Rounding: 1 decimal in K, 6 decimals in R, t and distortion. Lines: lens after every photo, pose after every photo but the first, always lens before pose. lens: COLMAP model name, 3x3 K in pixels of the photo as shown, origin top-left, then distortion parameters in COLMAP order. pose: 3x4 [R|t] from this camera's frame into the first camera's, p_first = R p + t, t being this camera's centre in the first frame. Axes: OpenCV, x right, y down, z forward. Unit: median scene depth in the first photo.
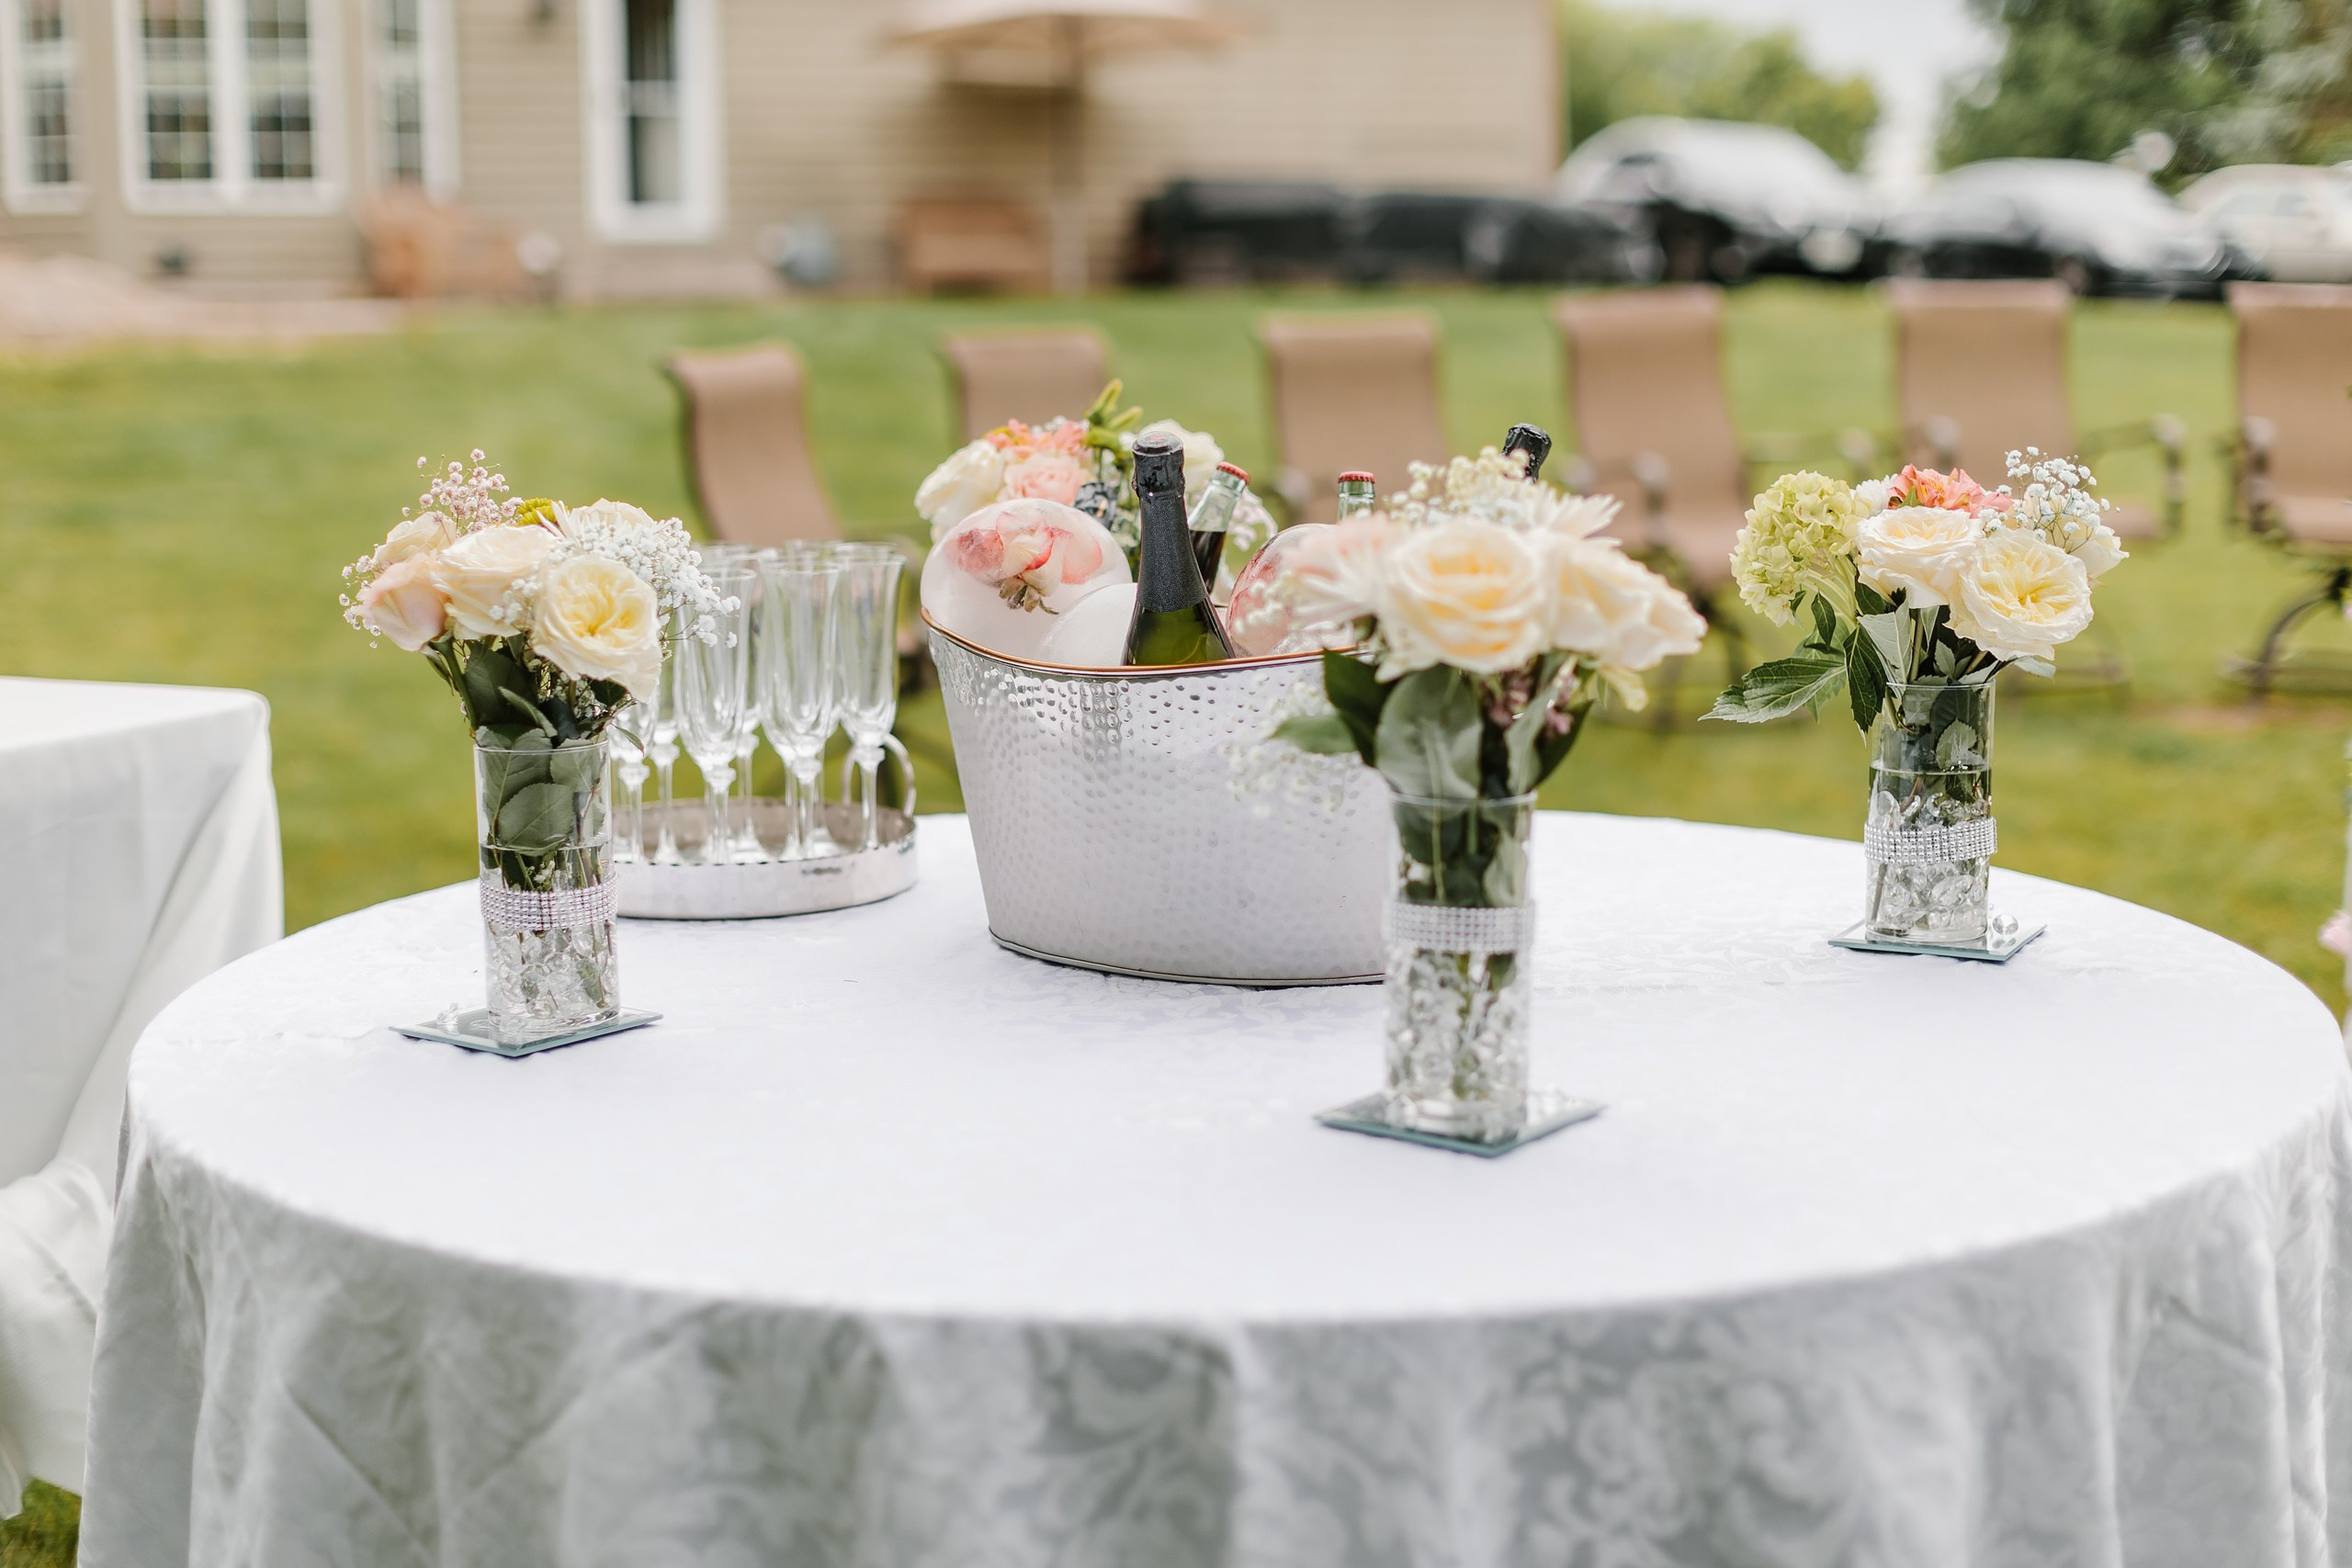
lens RADIAL K [[3347.4, 0, 1176.0], [0, 3347.4, 784.0], [0, 0, 1]] dist [-0.083190, -0.061282]
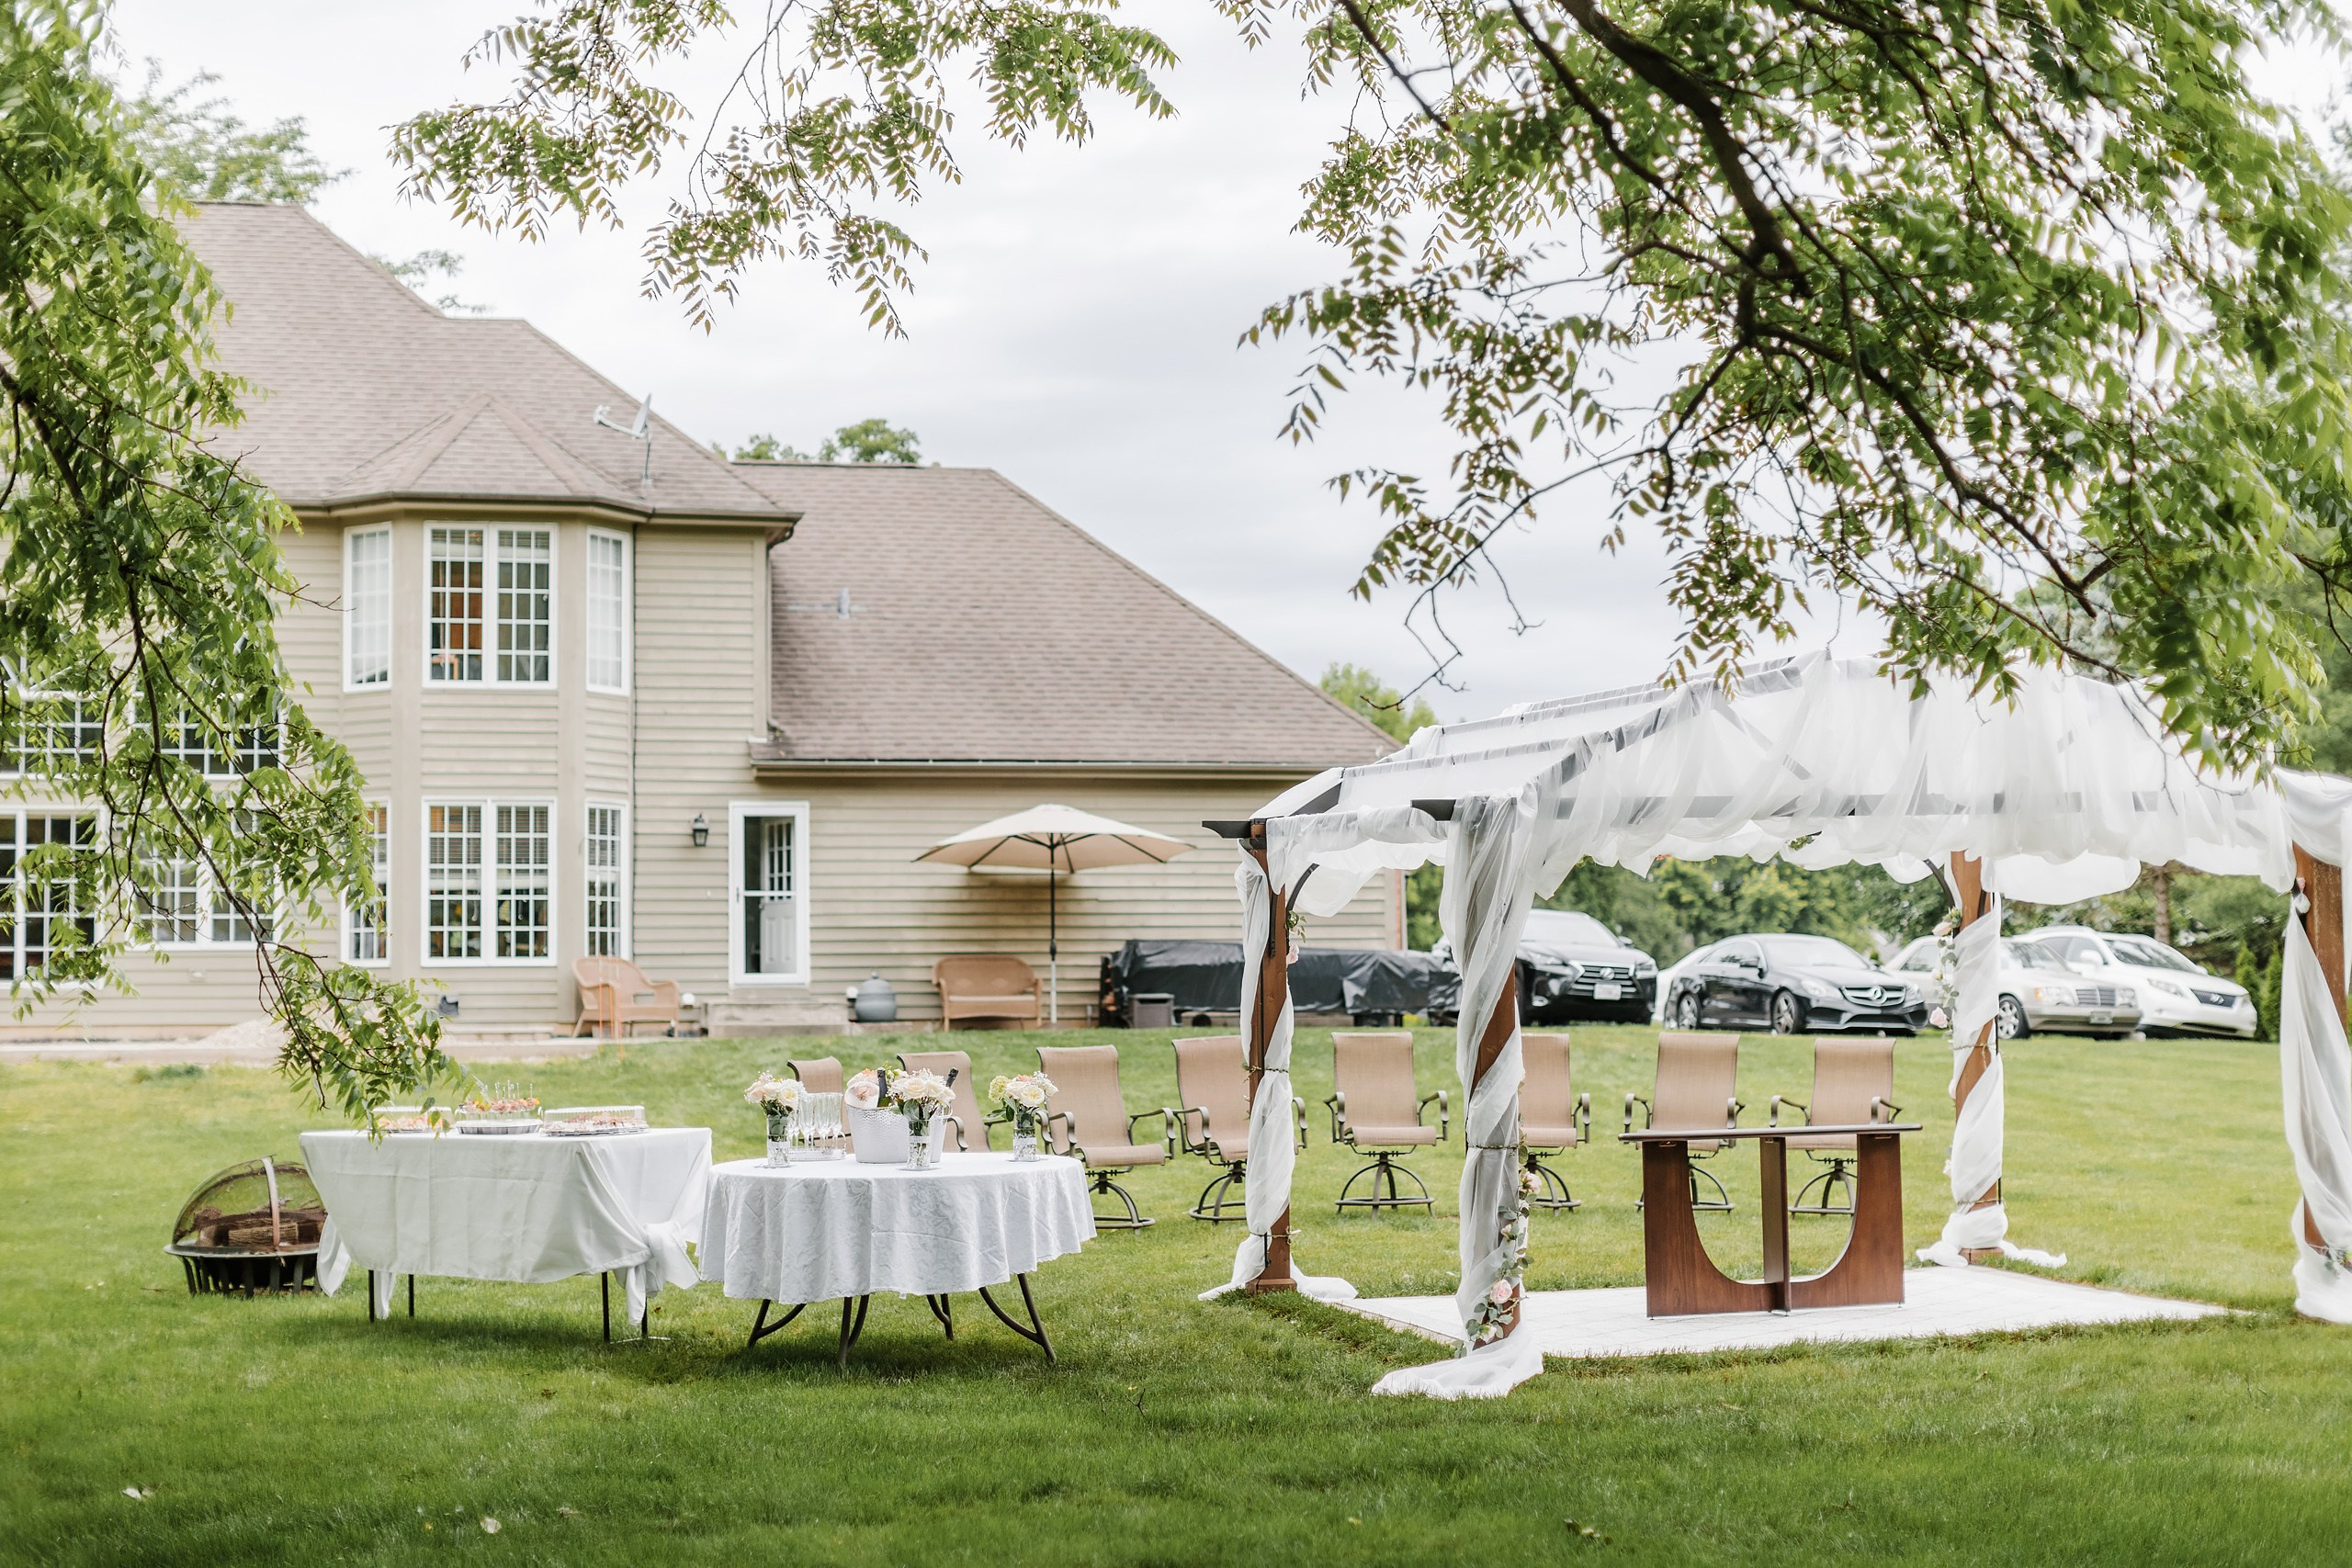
lens RADIAL K [[3347.4, 0, 1176.0], [0, 3347.4, 784.0], [0, 0, 1]] dist [-0.083190, -0.061282]
pose [[0.999665, -0.002698, -0.025738, 0.688943], [-0.002862, 0.976925, -0.213566, 0.687612], [0.025720, 0.213568, 0.976590, -5.026543]]
